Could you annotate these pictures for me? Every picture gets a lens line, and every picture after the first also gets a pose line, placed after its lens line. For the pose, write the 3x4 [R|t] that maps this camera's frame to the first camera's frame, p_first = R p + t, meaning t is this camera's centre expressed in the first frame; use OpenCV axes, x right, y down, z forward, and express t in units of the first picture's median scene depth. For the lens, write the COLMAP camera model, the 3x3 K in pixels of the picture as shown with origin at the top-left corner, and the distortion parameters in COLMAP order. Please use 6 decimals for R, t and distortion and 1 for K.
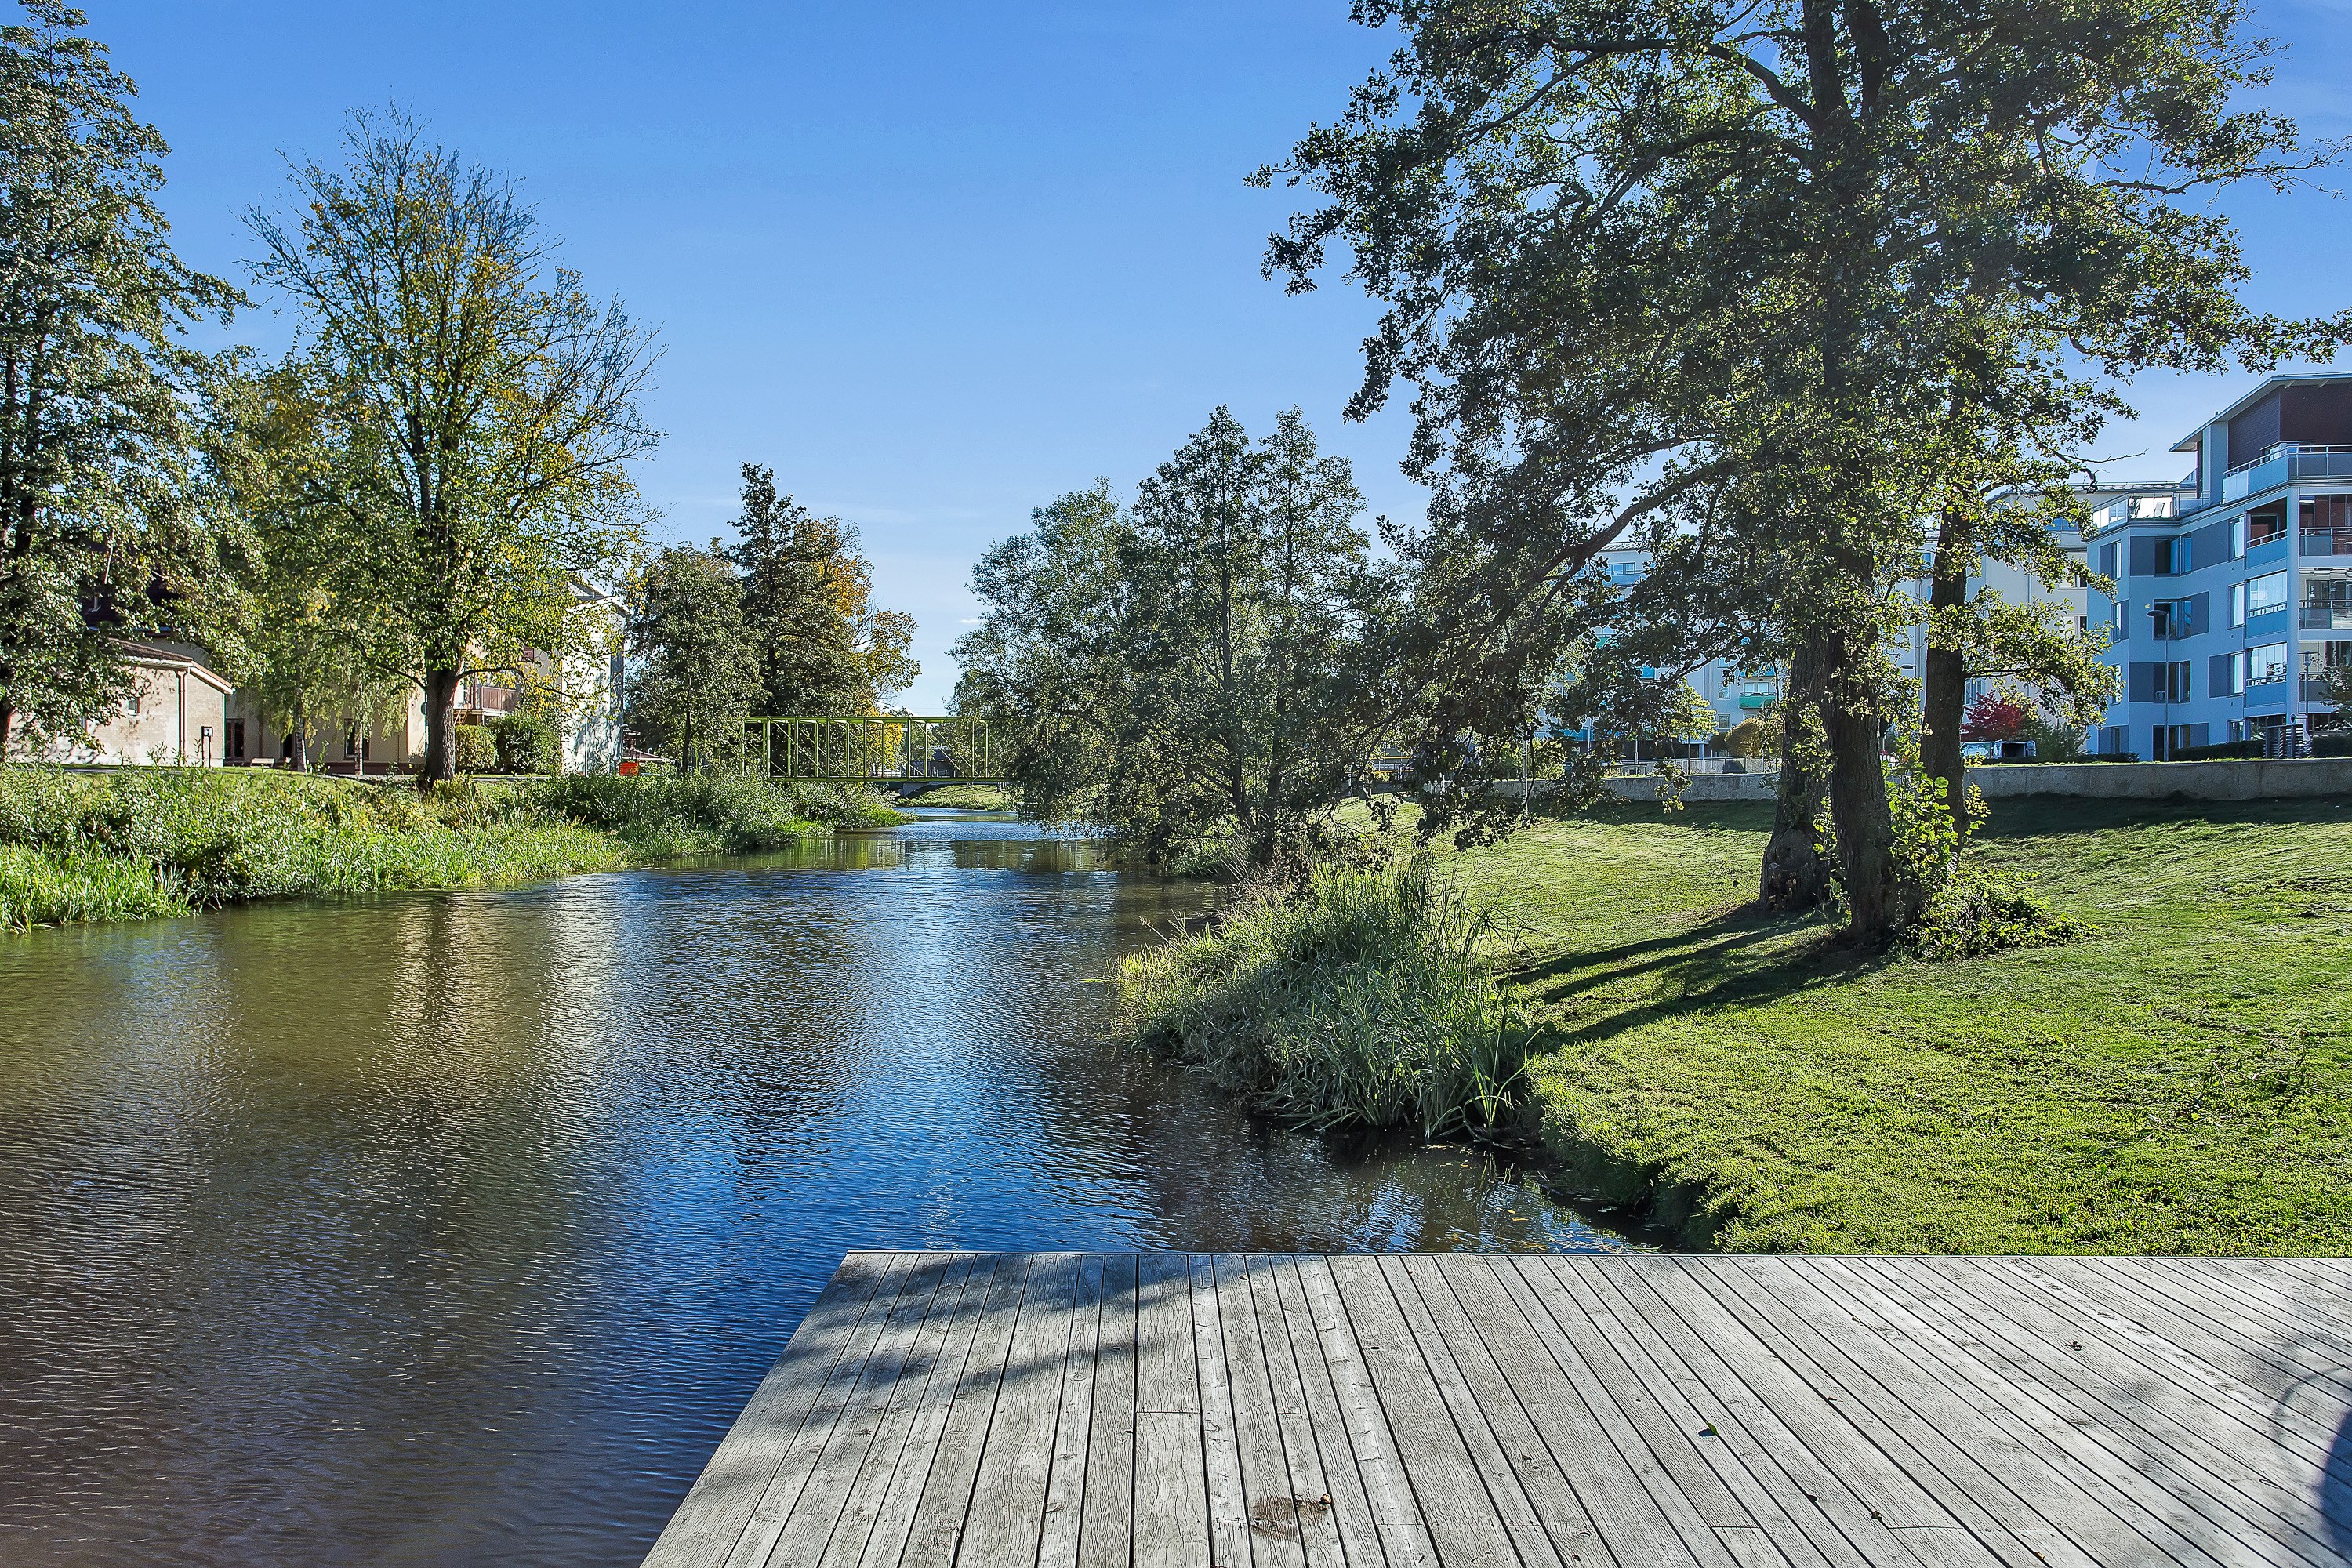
lens RADIAL K [[1844.0, 0, 1175.1], [0, 1844.0, 781.1], [0, 0, 1]] dist [0.005736, 0.002230]
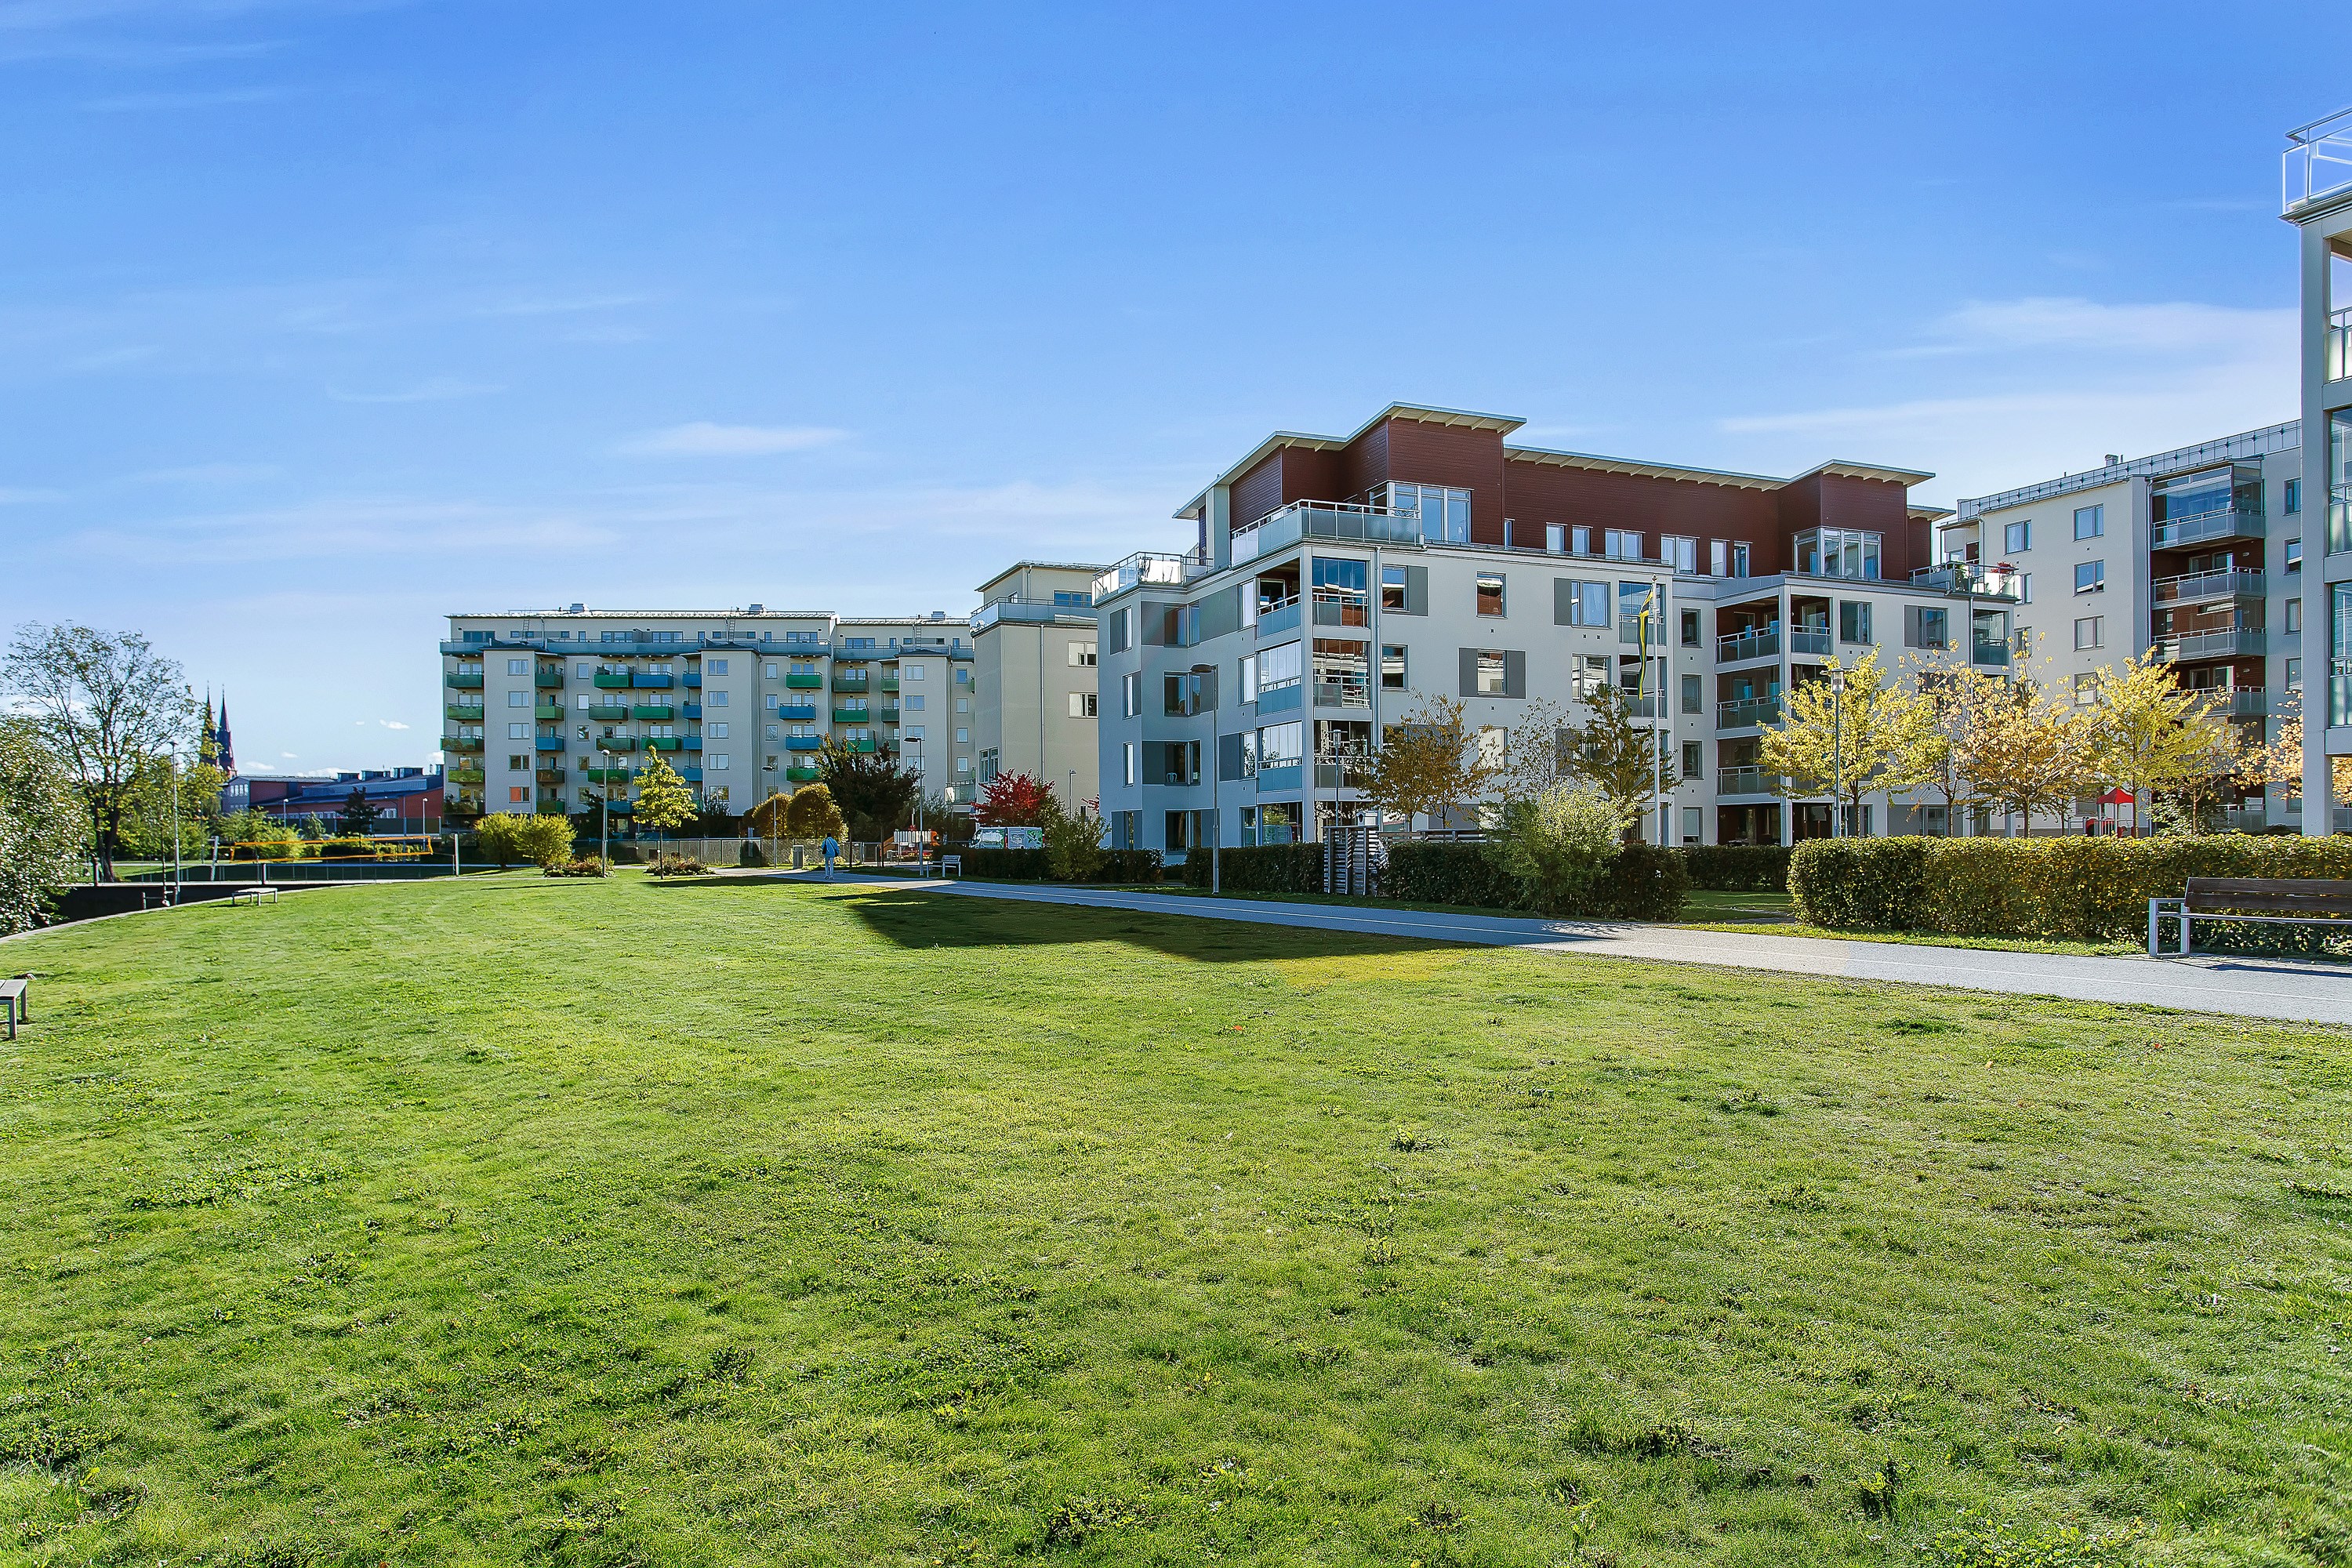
lens RADIAL K [[1517.7, 0, 1174.6], [0, 1517.7, 796.8], [0, 0, 1]] dist [0.000635, 0.000115]
pose [[0.872474, -0.007512, 0.488603, 0.170283], [0.017525, 0.999720, -0.015924, -0.025238], [-0.488347, 0.022456, 0.872361, 0.350561]]
